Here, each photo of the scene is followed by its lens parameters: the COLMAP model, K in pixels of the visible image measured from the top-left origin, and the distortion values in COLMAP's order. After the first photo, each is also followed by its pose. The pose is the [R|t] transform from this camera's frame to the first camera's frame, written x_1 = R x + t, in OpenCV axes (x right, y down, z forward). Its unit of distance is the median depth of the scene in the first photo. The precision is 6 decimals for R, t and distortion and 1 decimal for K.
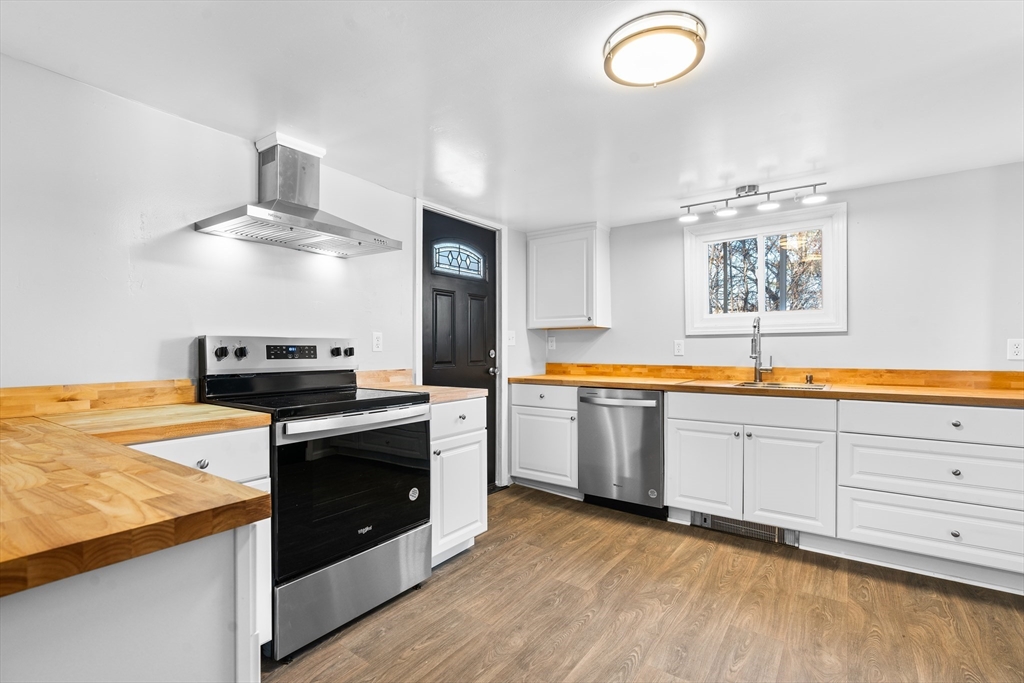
lens RADIAL K [[469.1, 0, 496.1], [0, 469.1, 356.6], [0, 0, 1]] dist [-0.002431, 0.000366]
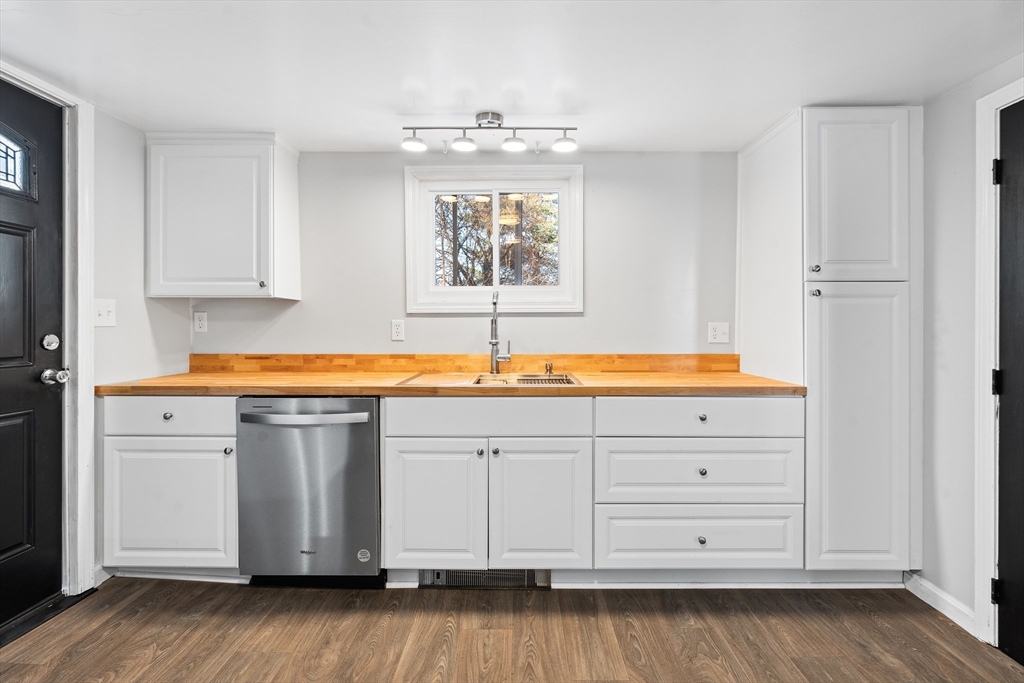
lens RADIAL K [[467.8, 0, 513.5], [0, 467.8, 325.7], [0, 0, 1]] dist [-0.004530, 0.000091]
pose [[0.802013, 0.002878, 0.597300, 0.113166], [0.008355, 0.999837, -0.016036, -0.014460], [-0.597248, 0.017851, 0.801858, 0.352931]]
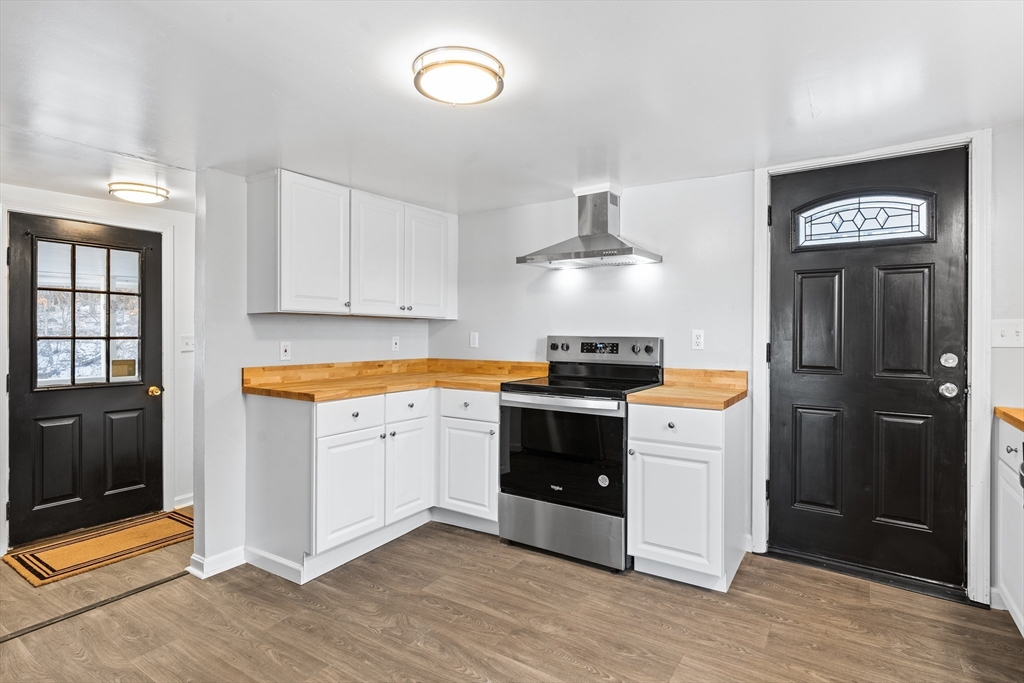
lens RADIAL K [[514.7, 0, 512.0], [0, 514.7, 341.5], [0, 0, 1]] dist [-0.000157, 0.000162]
pose [[0.056056, 0.017769, -0.998269, 0.725953], [-0.022369, 0.999613, 0.016536, -0.034036], [0.998177, 0.021403, 0.056432, 0.513369]]
